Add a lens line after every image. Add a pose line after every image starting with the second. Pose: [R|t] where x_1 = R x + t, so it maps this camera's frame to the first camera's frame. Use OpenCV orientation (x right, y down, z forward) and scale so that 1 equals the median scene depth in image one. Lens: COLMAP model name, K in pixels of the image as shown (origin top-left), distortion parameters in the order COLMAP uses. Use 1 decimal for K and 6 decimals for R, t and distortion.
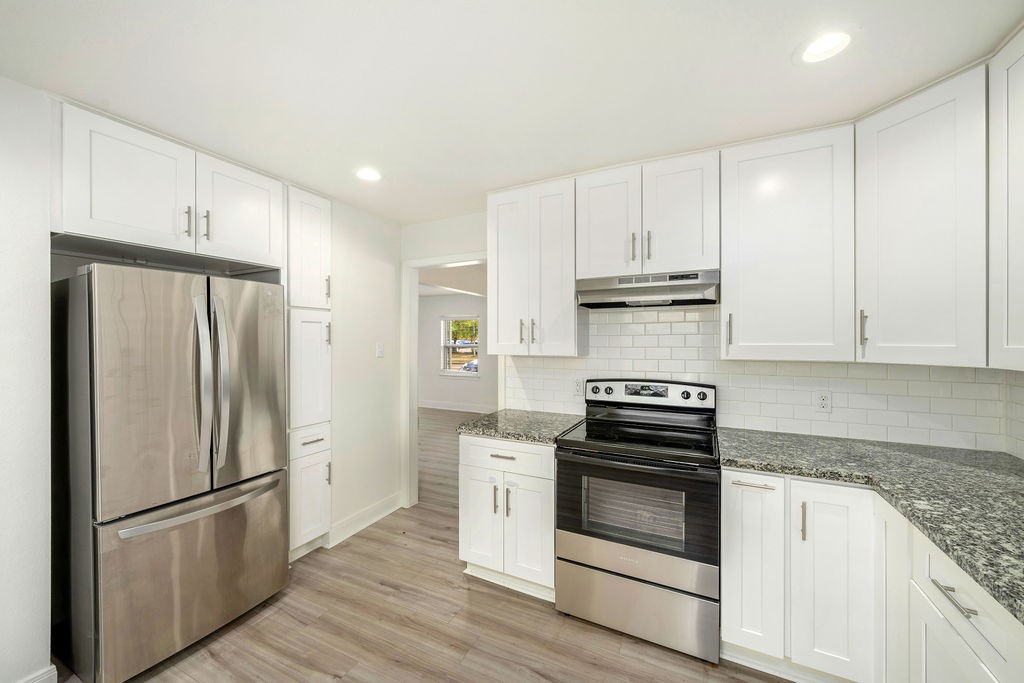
lens RADIAL K [[399.0, 0, 512.0], [0, 399.0, 341.5], [0, 0, 1]] dist [-0.001027, -0.000205]
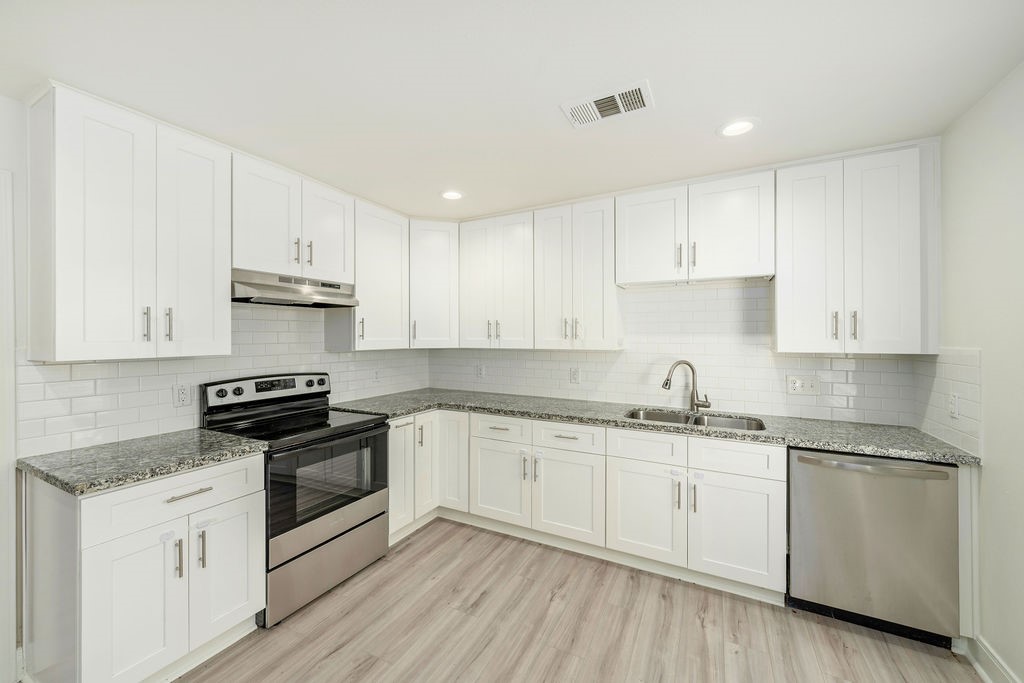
lens RADIAL K [[384.6, 0, 524.9], [0, 384.6, 340.6], [0, 0, 1]] dist [-0.001622, -0.000331]
pose [[-0.002764, -0.008868, 0.999957, -0.769076], [0.006455, 0.999940, 0.008886, 0.002255], [-0.999975, 0.006479, -0.002706, 0.400146]]
